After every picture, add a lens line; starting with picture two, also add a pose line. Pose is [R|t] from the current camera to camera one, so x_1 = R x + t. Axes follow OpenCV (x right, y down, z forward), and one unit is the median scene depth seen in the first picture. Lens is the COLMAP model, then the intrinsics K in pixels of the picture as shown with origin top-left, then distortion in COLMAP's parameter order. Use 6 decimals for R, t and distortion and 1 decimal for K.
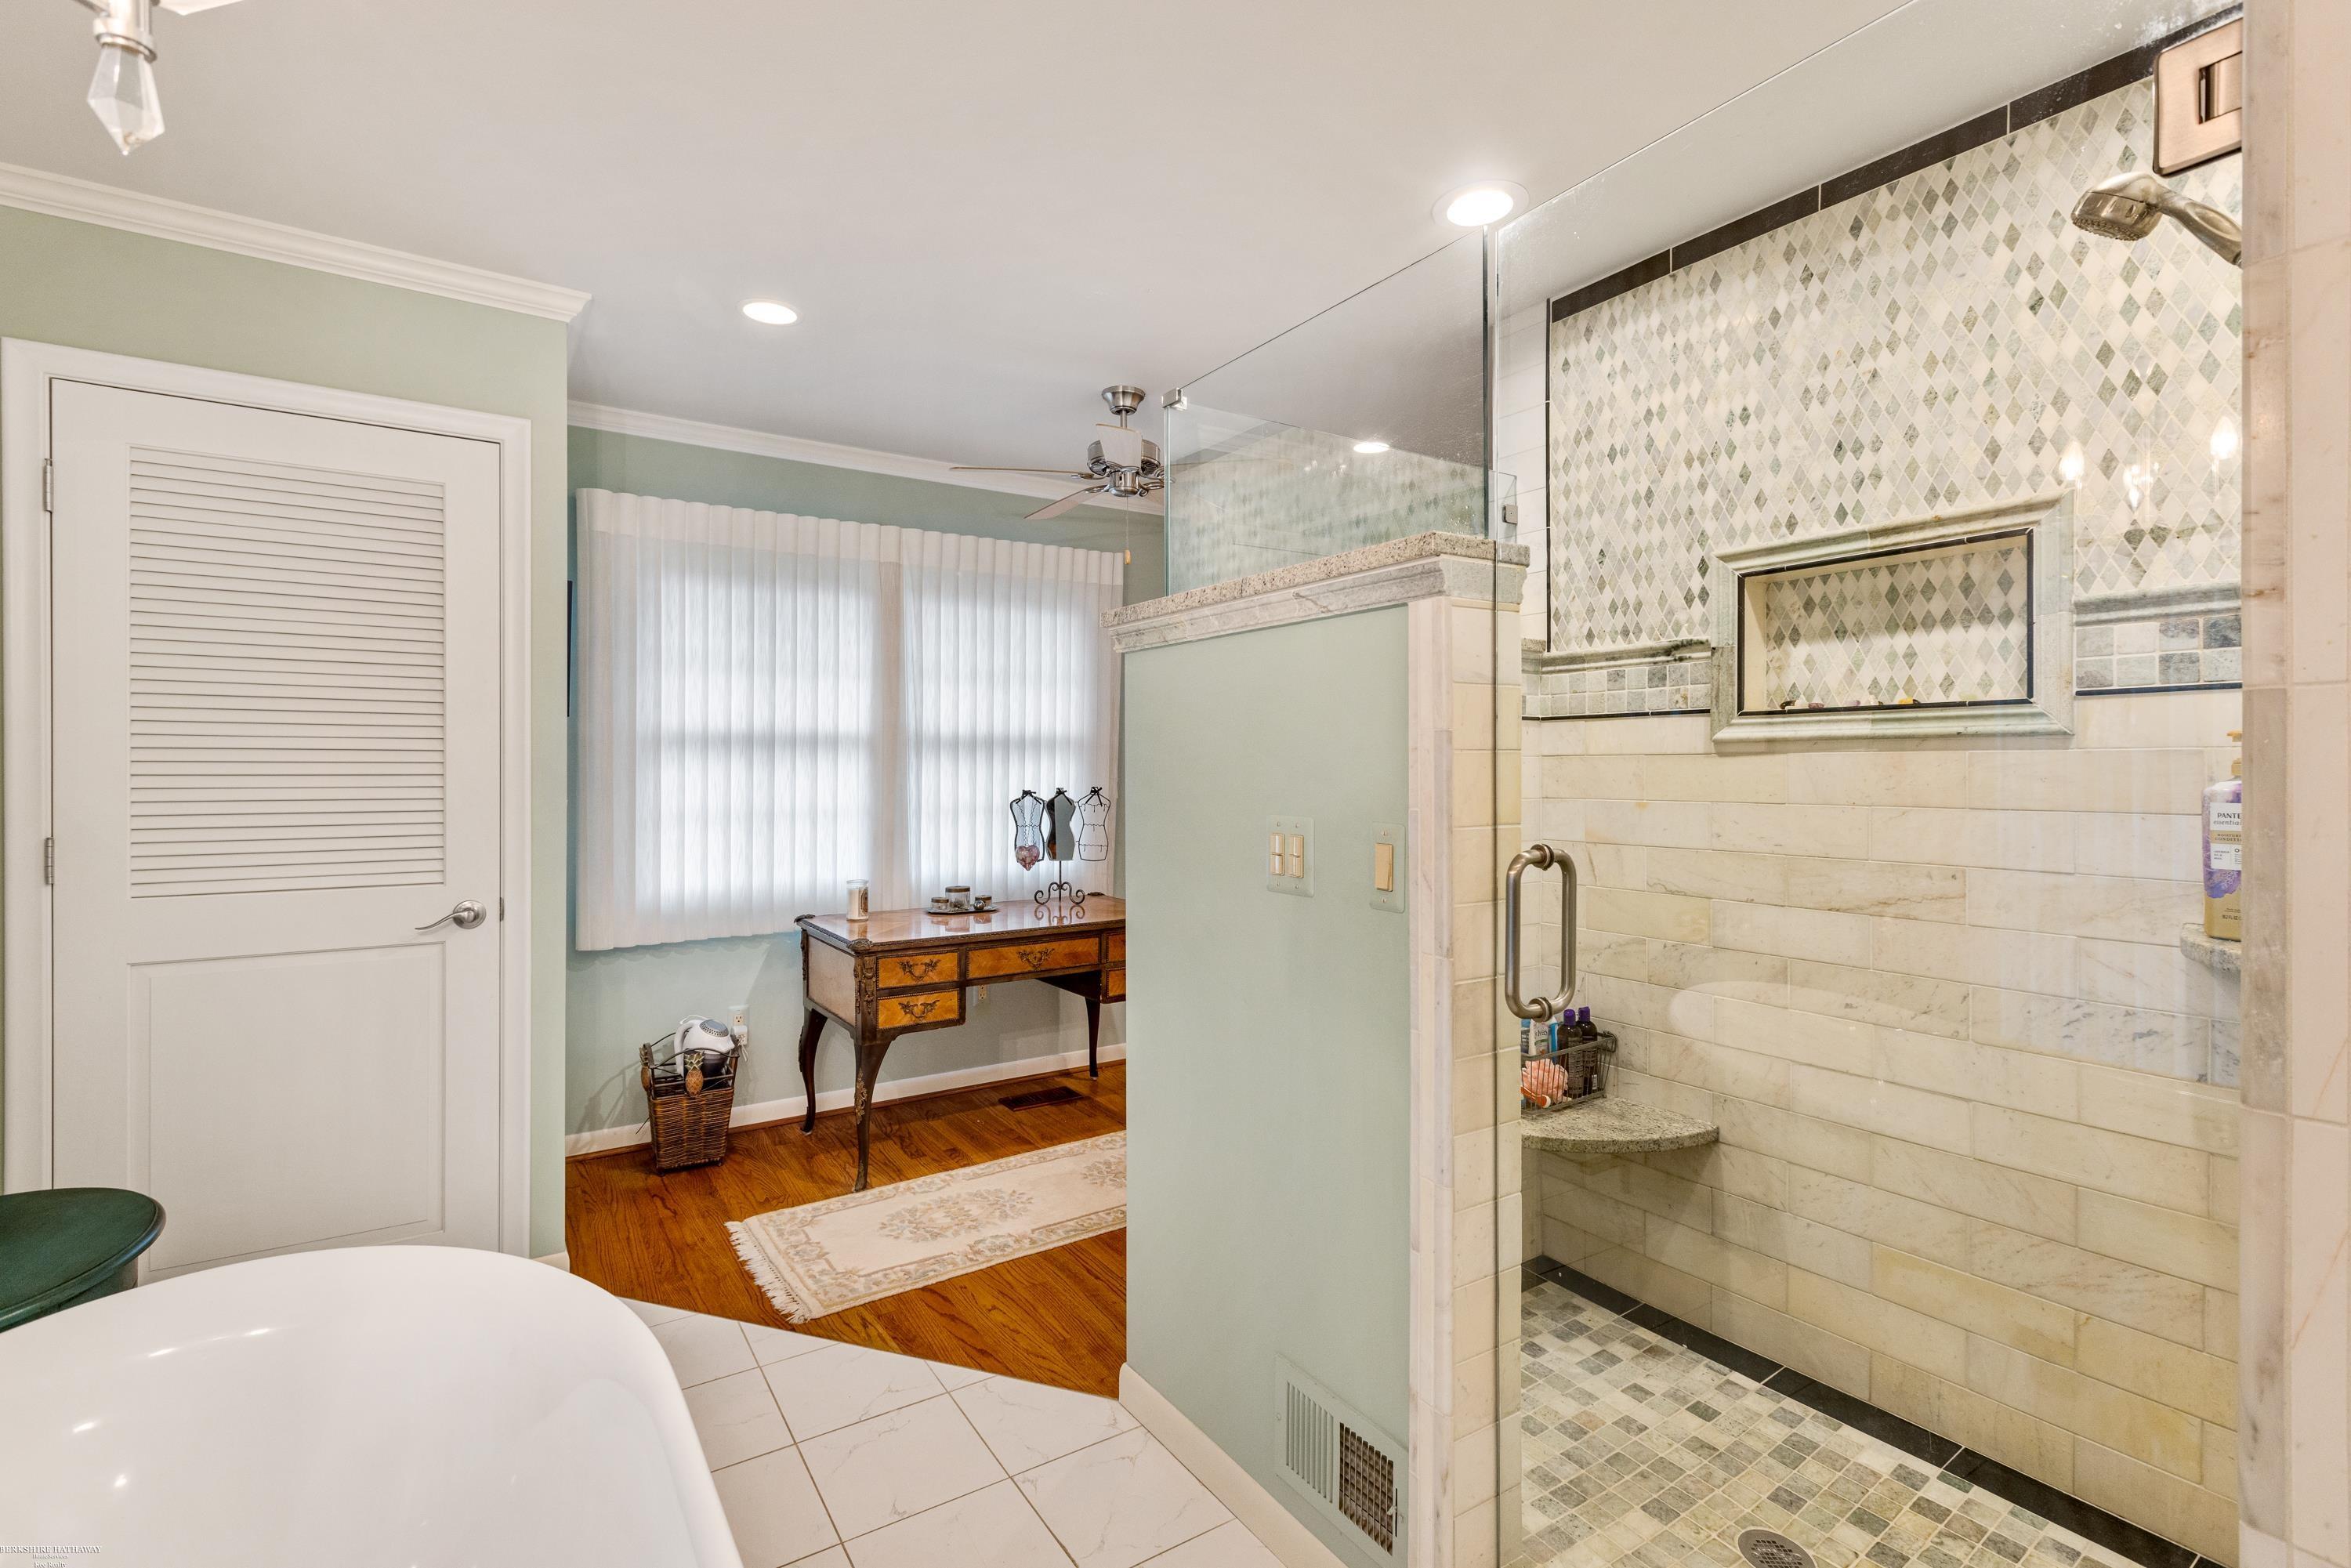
lens RADIAL K [[1063.3, 0, 1168.7], [0, 1063.3, 773.8], [0, 0, 1]] dist [0.001235, 0.000798]
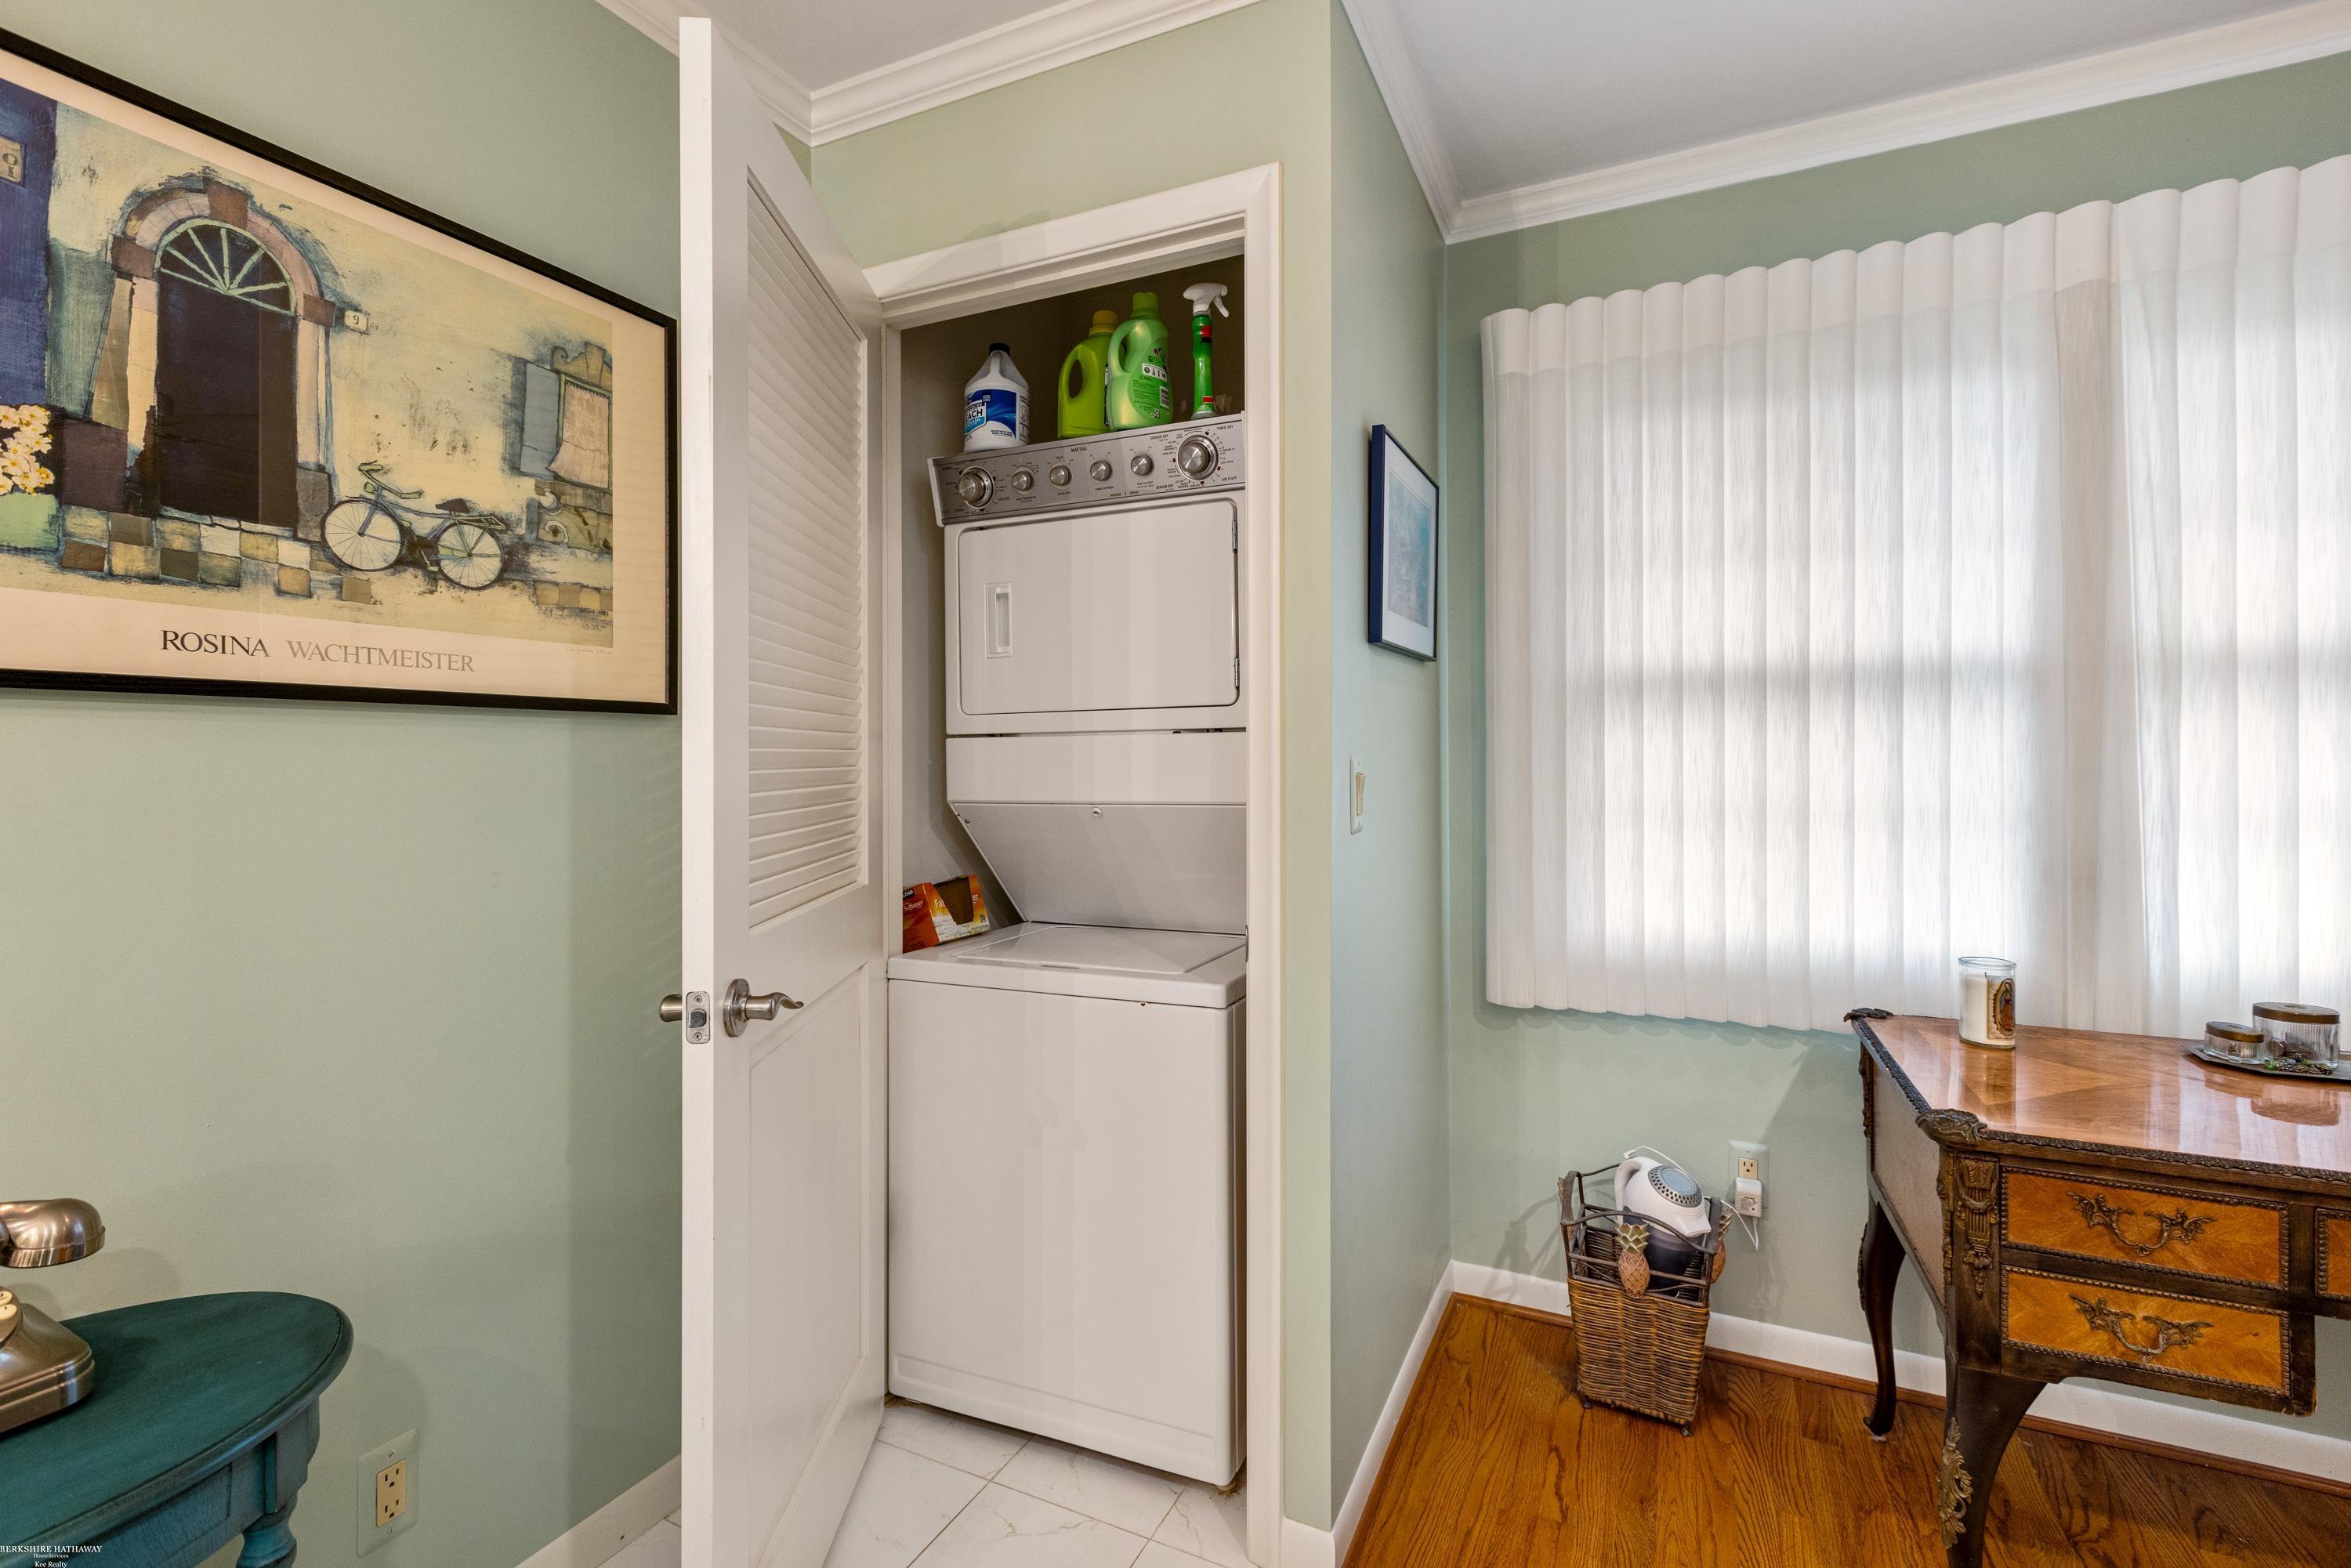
lens RADIAL K [[1063.3, 0, 1159.7], [0, 1063.3, 753.1], [0, 0, 1]] dist [0.001235, 0.000798]
pose [[0.512480, -0.005603, -0.858681, -0.075433], [-0.001085, 0.999974, -0.007173, 0.011920], [0.858698, 0.004607, 0.512461, 0.451140]]
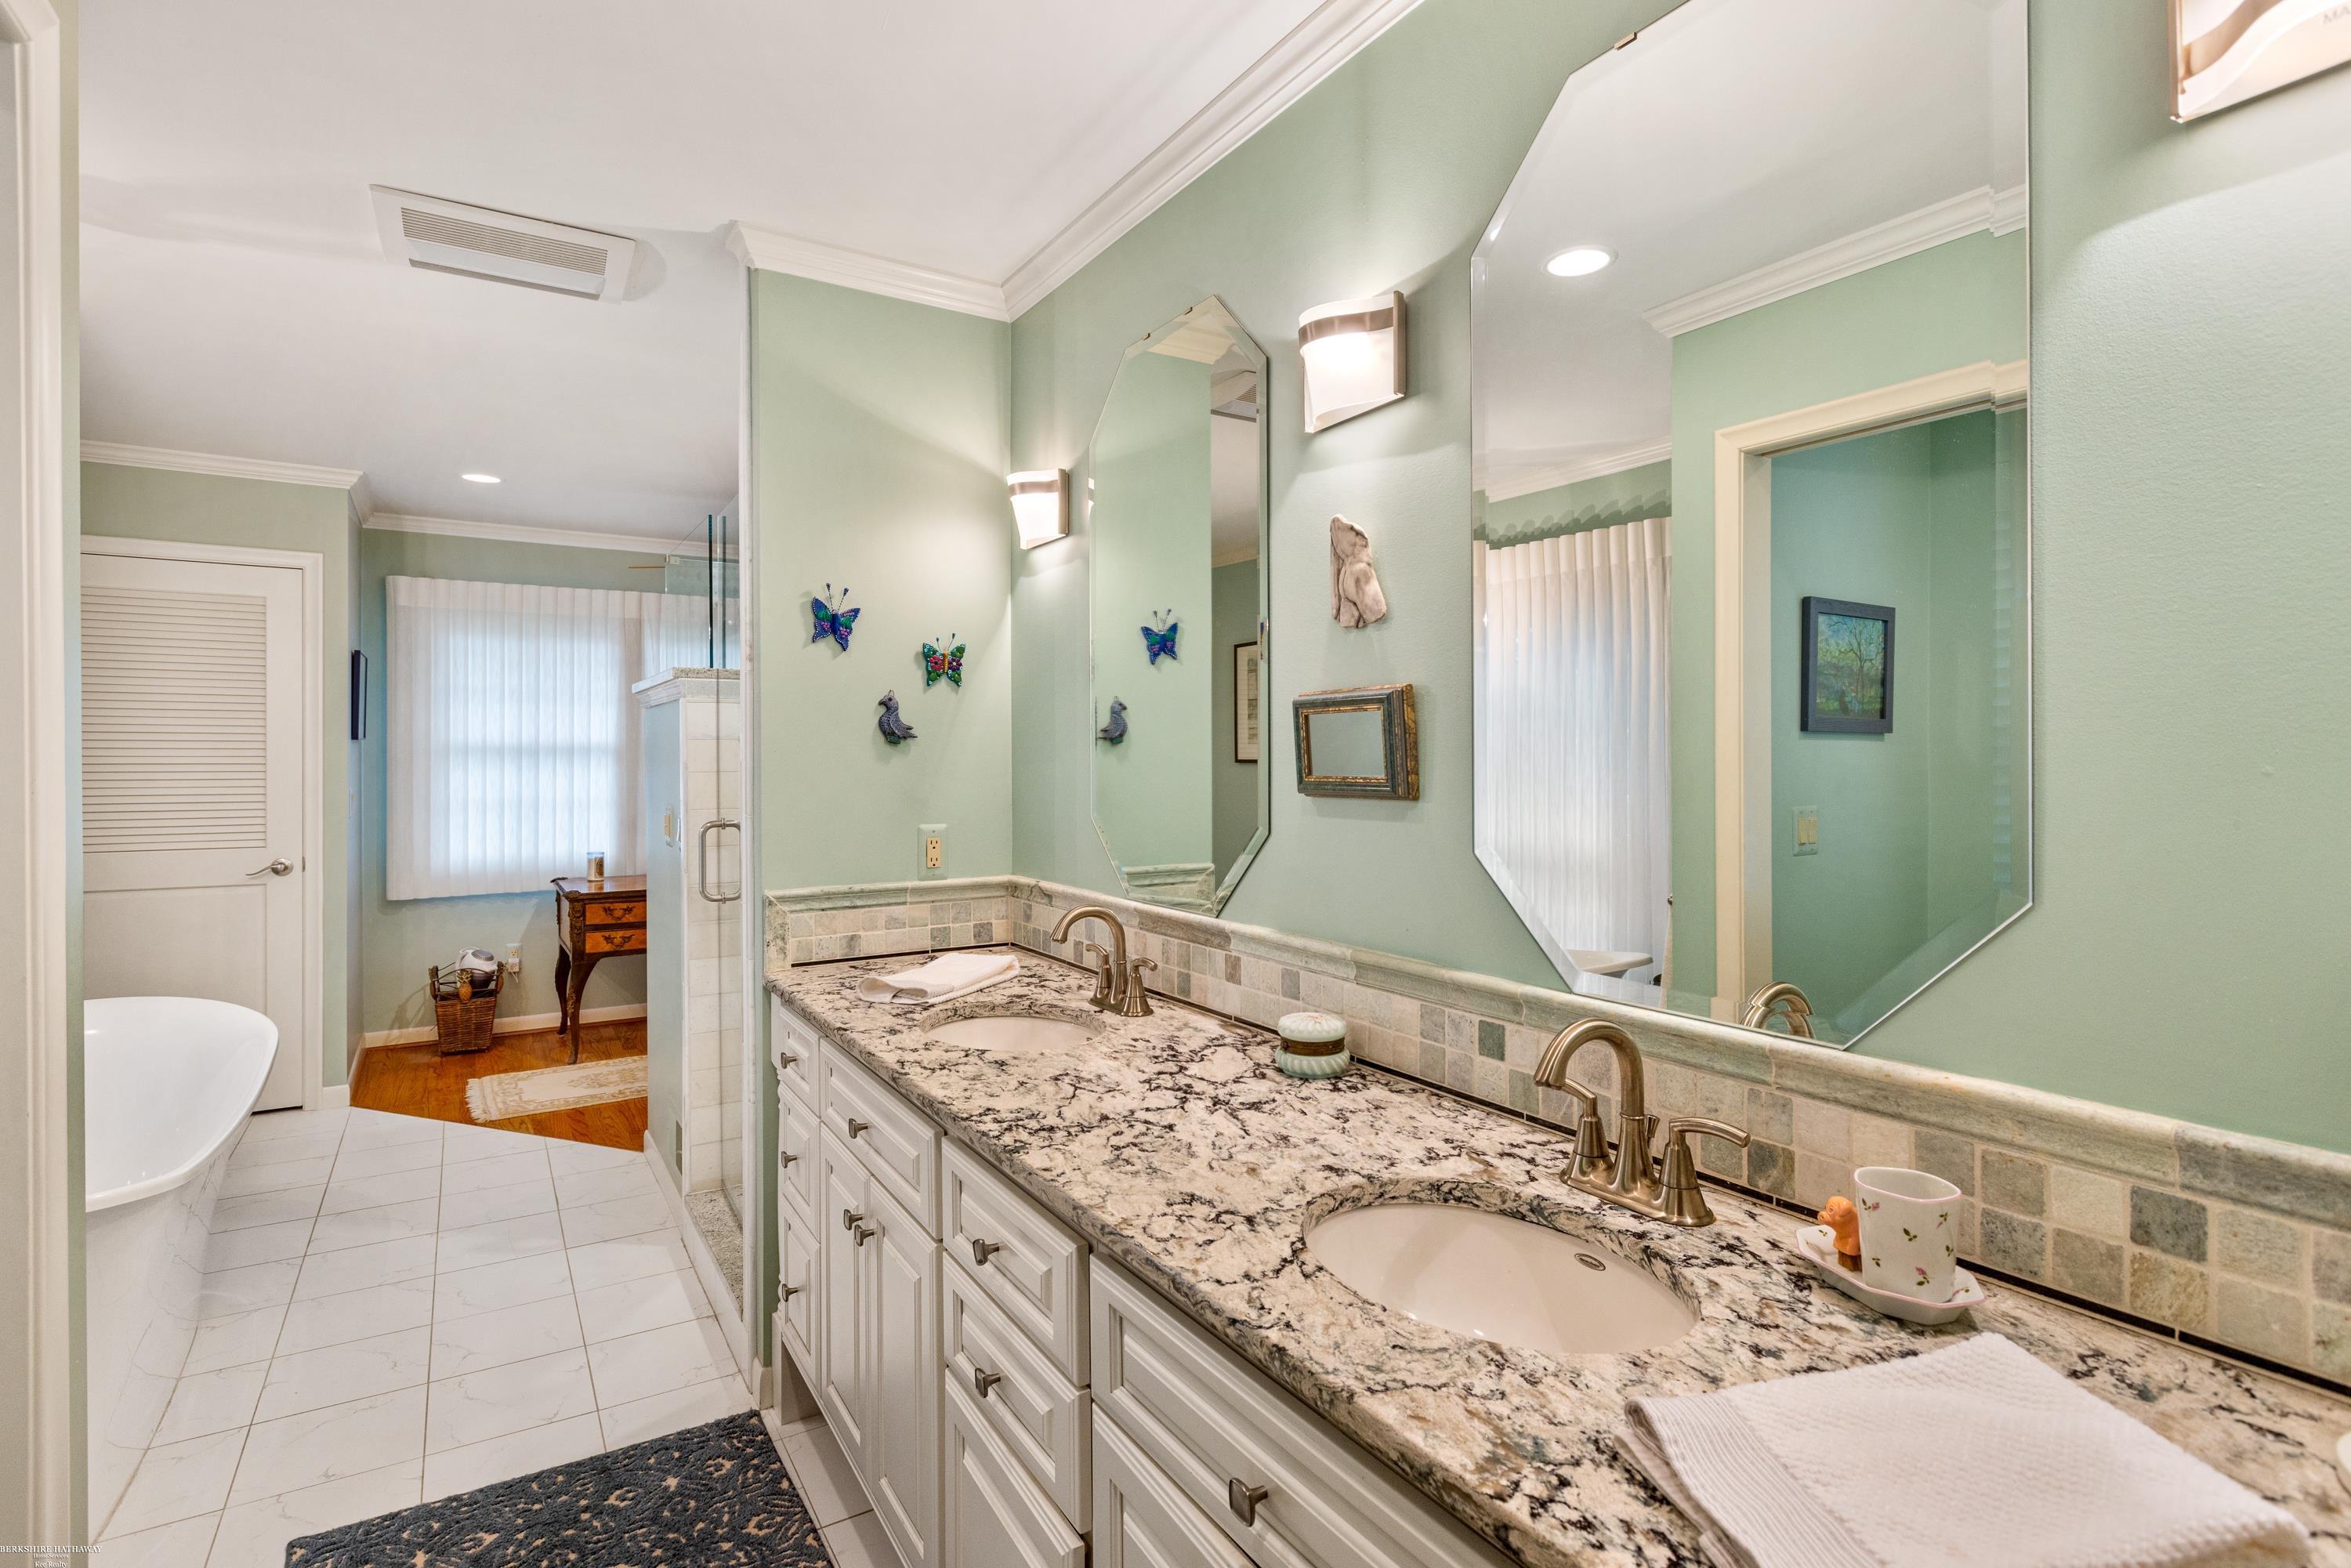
lens RADIAL K [[1139.4, 0, 1179.6], [0, 1139.4, 759.6], [0, 0, 1]] dist [0.003423, -0.004534]
pose [[0.999829, 0.000335, -0.018481, 0.505495], [-0.000371, 0.999998, -0.001967, -0.017700], [0.018480, 0.001973, 0.999827, -0.478926]]
